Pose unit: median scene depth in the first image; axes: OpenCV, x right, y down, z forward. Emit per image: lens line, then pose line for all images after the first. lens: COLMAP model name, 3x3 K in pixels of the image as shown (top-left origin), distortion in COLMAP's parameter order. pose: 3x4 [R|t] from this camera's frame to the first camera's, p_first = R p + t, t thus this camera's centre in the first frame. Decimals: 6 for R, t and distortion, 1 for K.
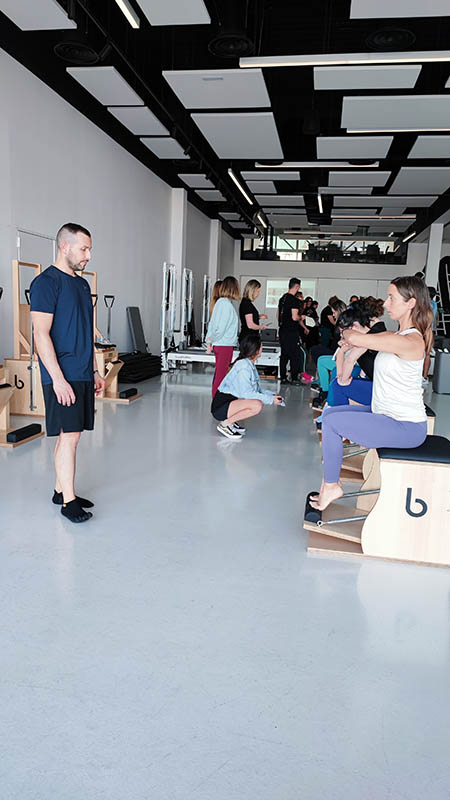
lens RADIAL K [[578.1, 0, 221.8], [0, 578.1, 398.5], [0, 0, 1]] dist [0.063684, -0.057667]
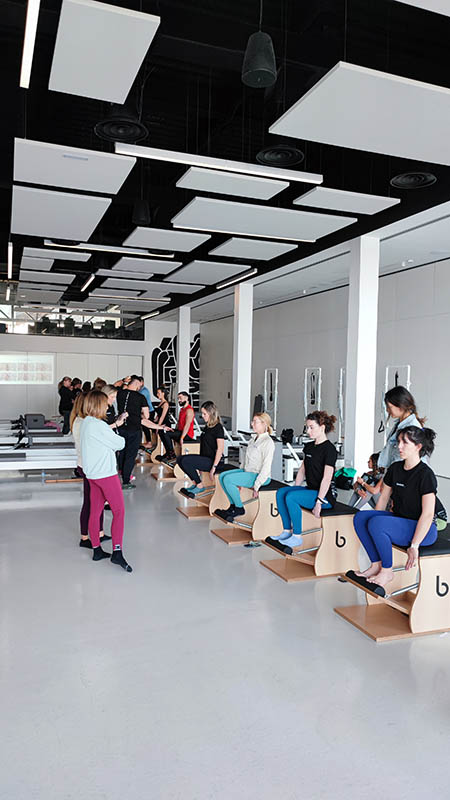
lens RADIAL K [[578.1, 0, 221.8], [0, 578.1, 398.5], [0, 0, 1]] dist [0.063684, -0.057667]
pose [[0.861387, -0.041999, 0.506210, -0.189655], [0.094598, 0.992405, -0.078633, -0.073501], [-0.499063, 0.115620, 0.858818, 0.135214]]
